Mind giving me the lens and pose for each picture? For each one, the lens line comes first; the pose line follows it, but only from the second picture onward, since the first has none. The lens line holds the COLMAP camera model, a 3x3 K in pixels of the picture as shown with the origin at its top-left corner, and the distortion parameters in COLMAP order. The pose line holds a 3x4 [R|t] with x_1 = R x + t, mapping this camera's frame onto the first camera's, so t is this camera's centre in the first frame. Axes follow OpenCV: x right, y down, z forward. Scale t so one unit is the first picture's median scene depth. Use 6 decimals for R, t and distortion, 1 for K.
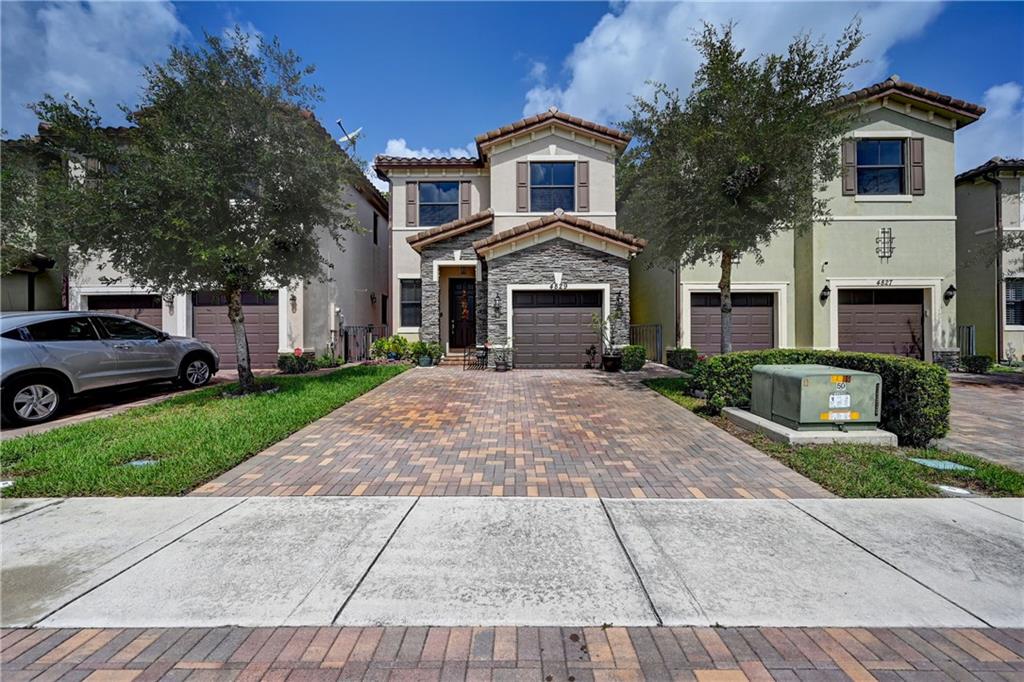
lens RADIAL K [[404.5, 0, 512.2], [0, 404.5, 336.9], [0, 0, 1]] dist [-0.000064, 0.000381]
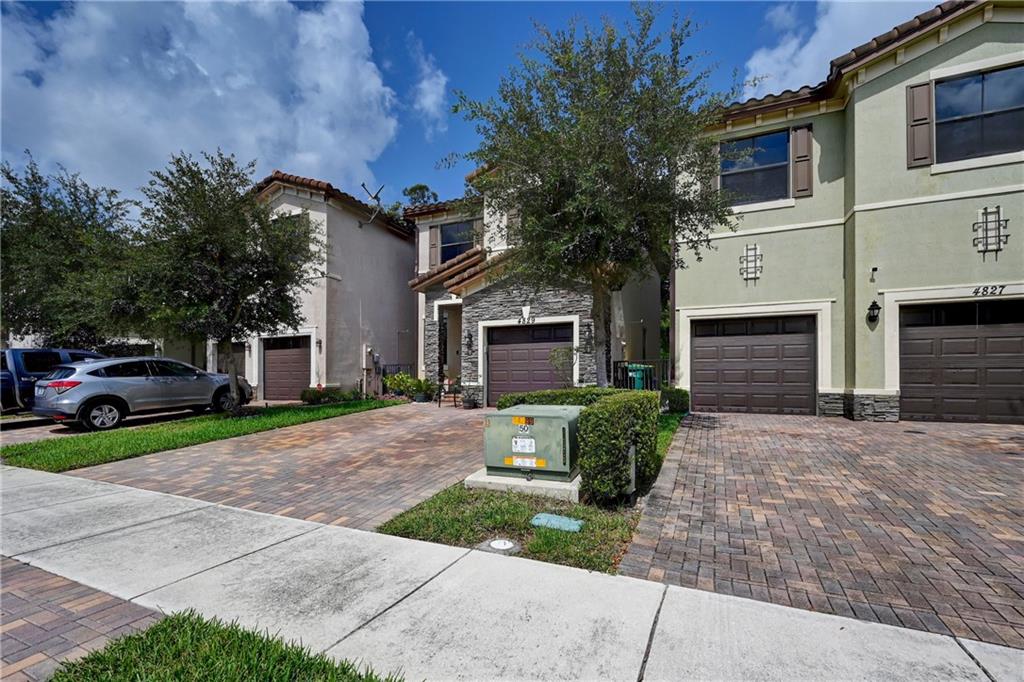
lens RADIAL K [[453.0, 0, 526.4], [0, 453.0, 369.3], [0, 0, 1]] dist [0.003027, -0.000857]
pose [[0.914039, -0.004530, -0.405602, 0.544896], [0.000016, 0.999938, -0.011131, 0.000086], [0.405627, 0.010167, 0.913982, 0.035128]]
